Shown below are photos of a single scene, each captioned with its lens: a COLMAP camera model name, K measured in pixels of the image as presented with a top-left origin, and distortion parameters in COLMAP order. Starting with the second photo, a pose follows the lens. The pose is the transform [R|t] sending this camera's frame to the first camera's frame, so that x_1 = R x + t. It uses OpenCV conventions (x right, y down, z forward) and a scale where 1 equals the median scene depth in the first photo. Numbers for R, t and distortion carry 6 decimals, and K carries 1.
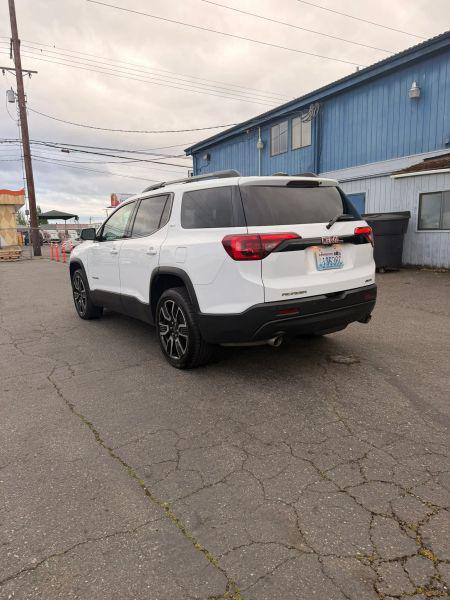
lens RADIAL K [[432.9, 0, 224.2], [0, 432.9, 304.1], [0, 0, 1]] dist [0.001203, -0.001616]
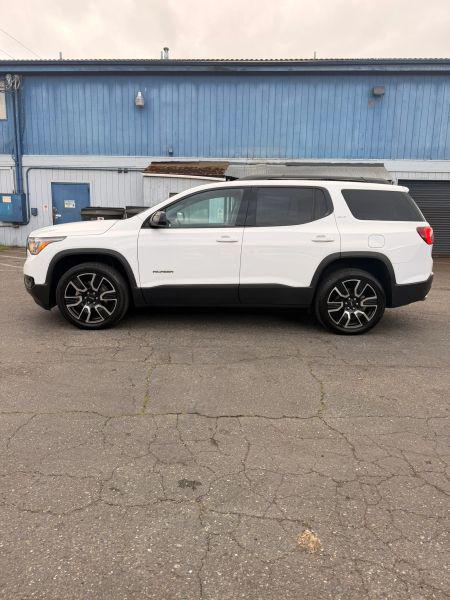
lens RADIAL K [[432.6, 0, 223.7], [0, 432.6, 301.8], [0, 0, 1]] dist [0.004253, -0.007821]
pose [[0.535816, -0.113056, 0.836732, -0.417292], [0.099759, 0.992530, 0.070225, -0.021220], [-0.838421, 0.045844, 0.543092, 0.203852]]
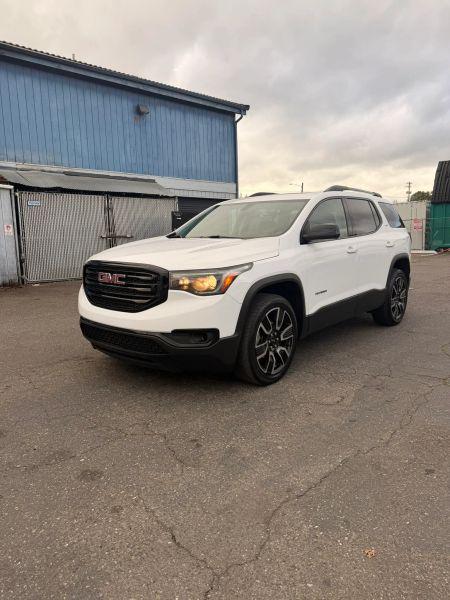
lens RADIAL K [[432.6, 0, 223.7], [0, 432.6, 301.8], [0, 0, 1]] dist [0.004253, -0.007821]
pose [[-0.255877, -0.107852, 0.960674, -0.422317], [0.183812, 0.970200, 0.157880, -0.080181], [-0.949073, 0.216981, -0.228428, 0.570884]]
